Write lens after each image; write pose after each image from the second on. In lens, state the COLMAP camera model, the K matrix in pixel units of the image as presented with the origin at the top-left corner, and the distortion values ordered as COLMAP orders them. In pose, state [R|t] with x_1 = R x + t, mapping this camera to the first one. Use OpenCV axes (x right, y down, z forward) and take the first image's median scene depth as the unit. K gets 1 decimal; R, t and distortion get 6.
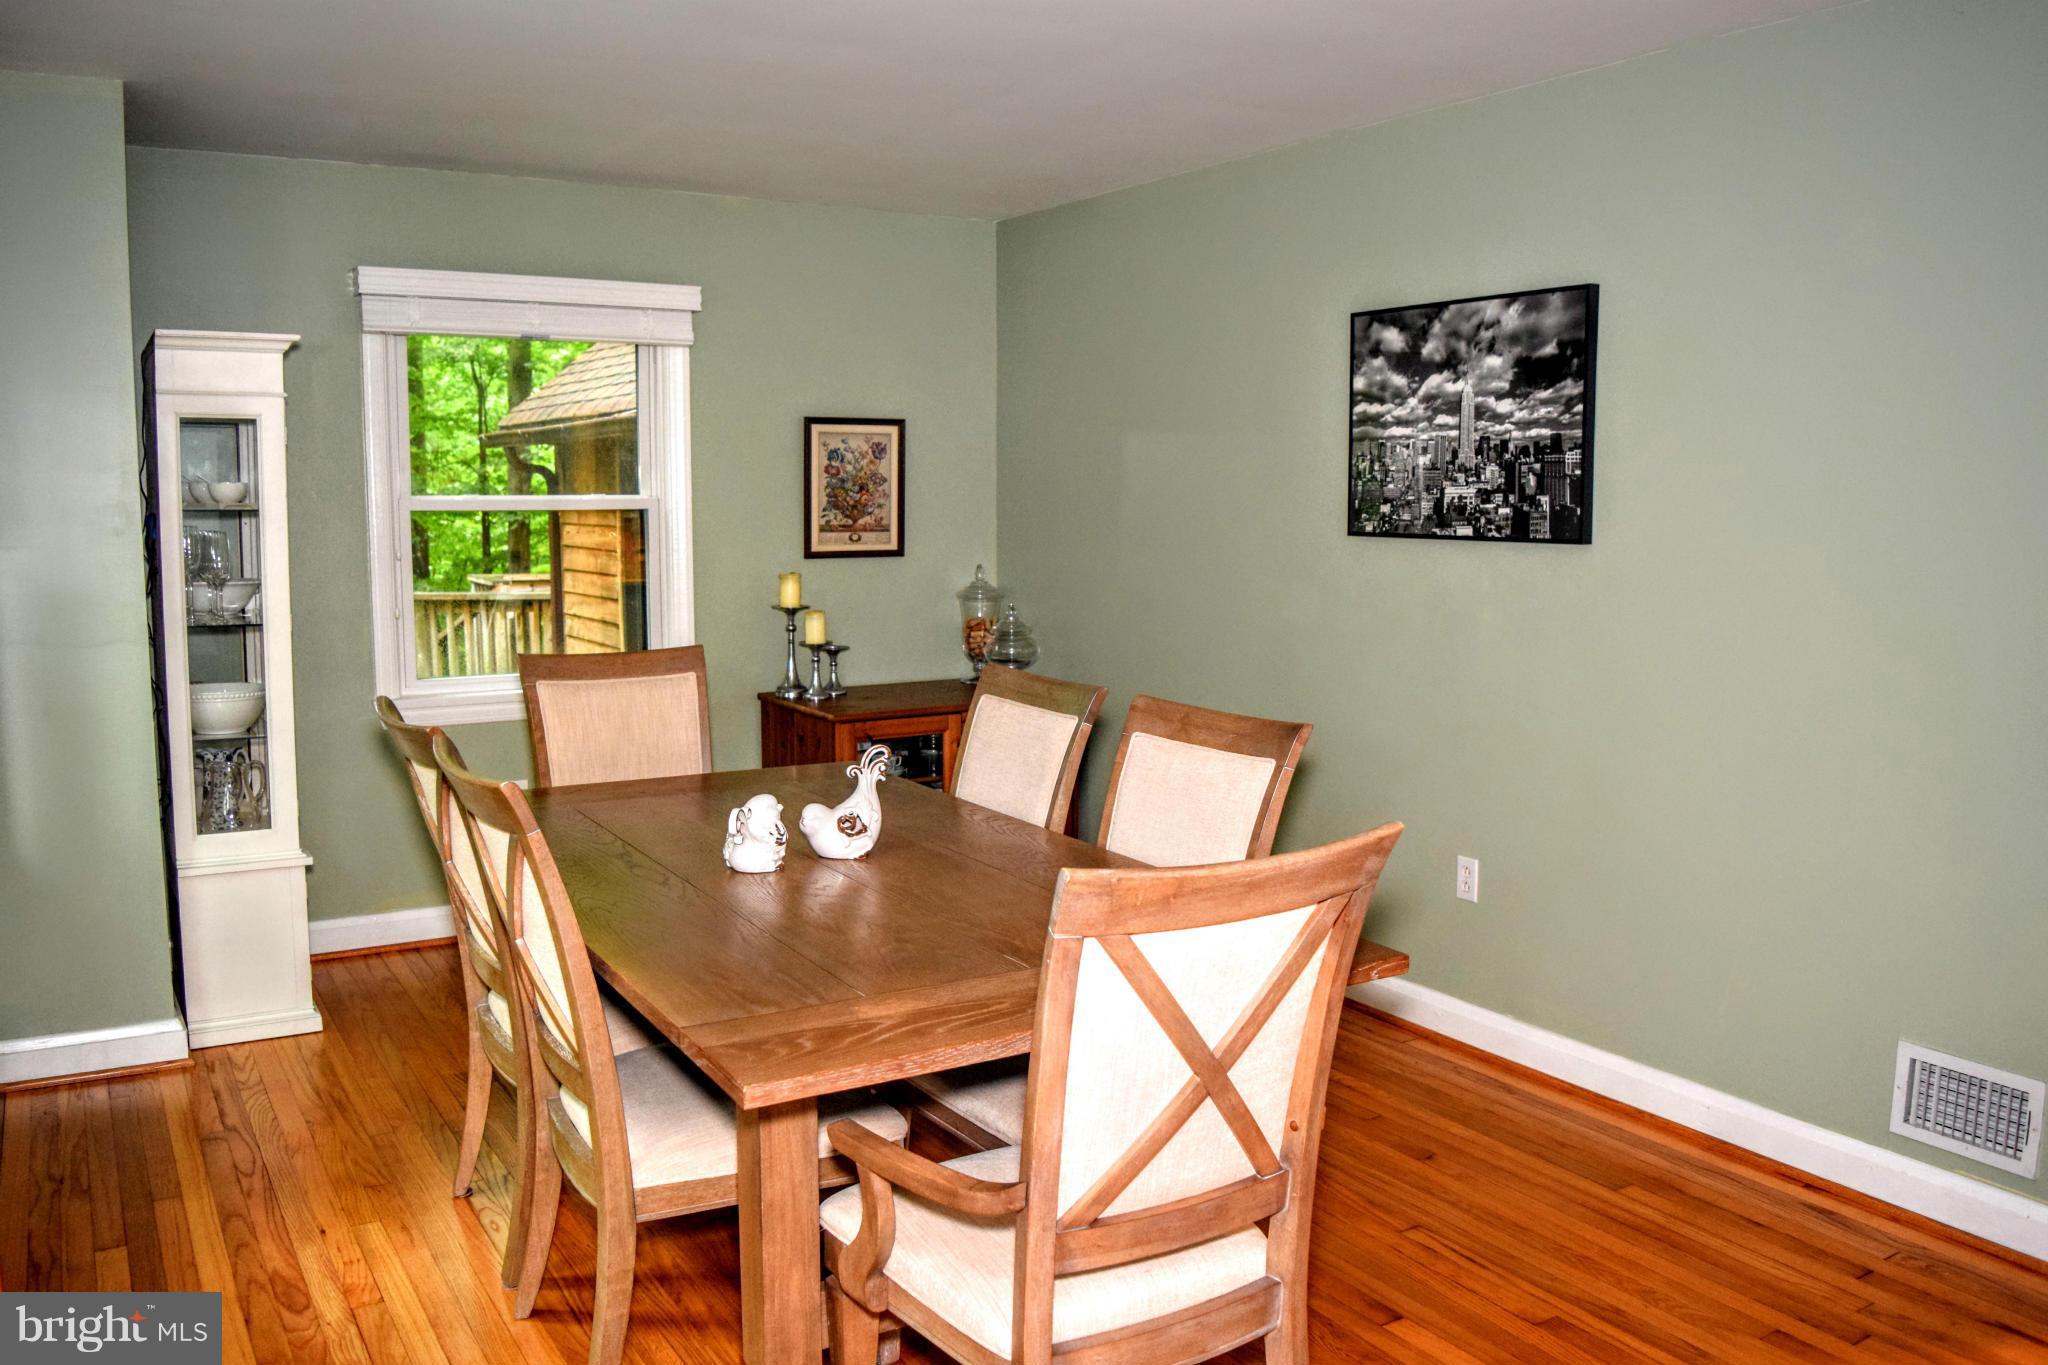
lens RADIAL K [[1613.0, 0, 1026.4], [0, 1613.0, 688.2], [0, 0, 1]] dist [-0.093565, 0.020420]
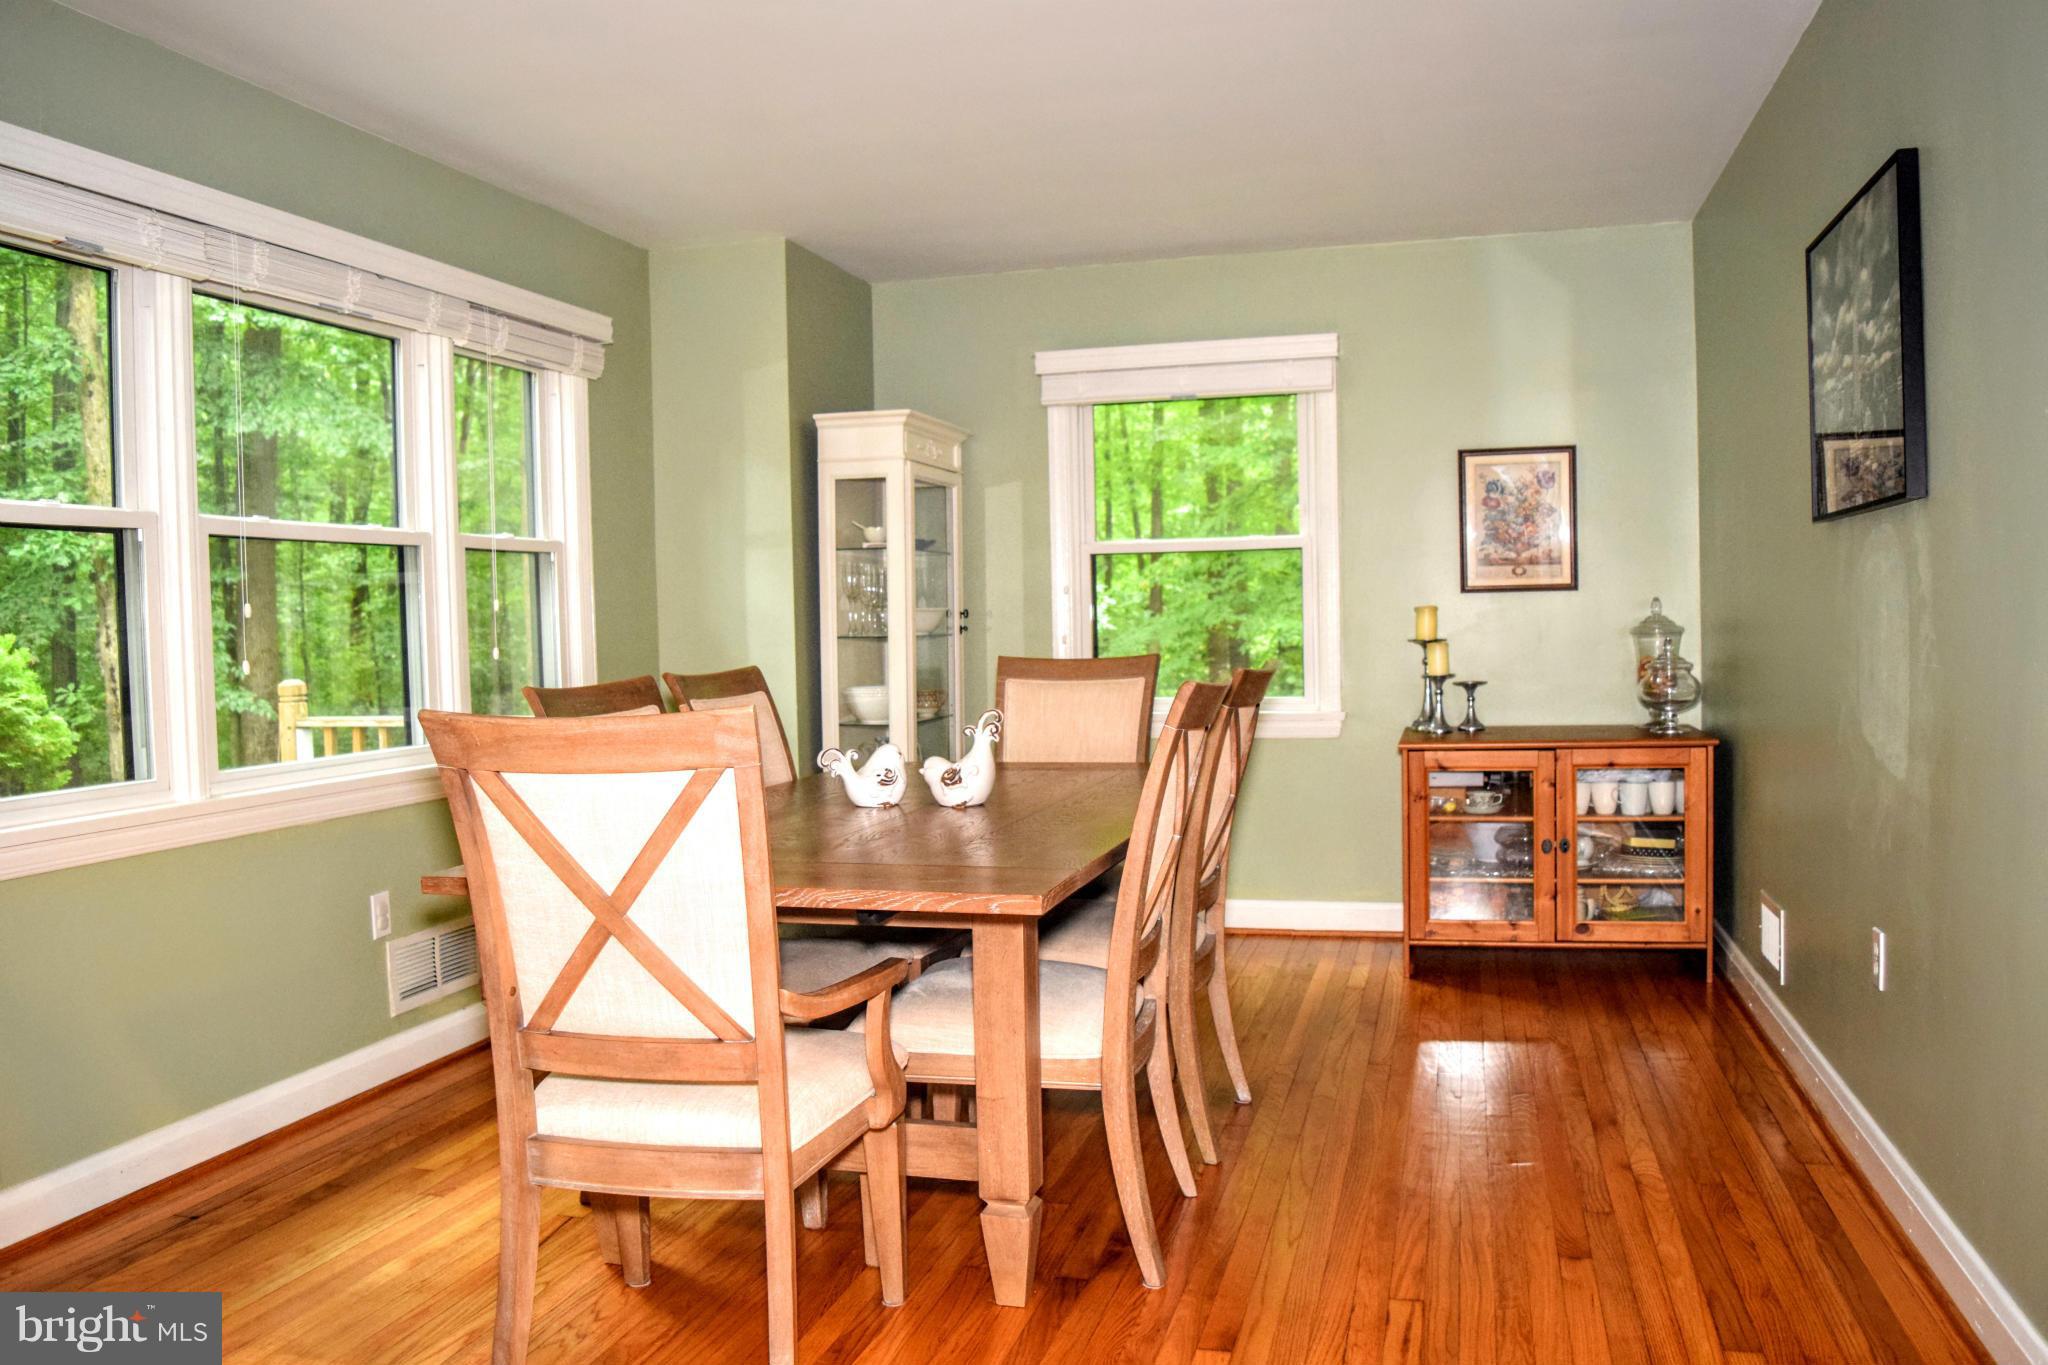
lens RADIAL K [[1613.0, 0, 1026.4], [0, 1613.0, 688.2], [0, 0, 1]] dist [-0.093565, 0.020420]
pose [[0.678553, 0.012238, -0.734450, 0.433295], [-0.063902, 0.997054, -0.042426, 0.039074], [0.731767, 0.075721, 0.677336, 0.155038]]
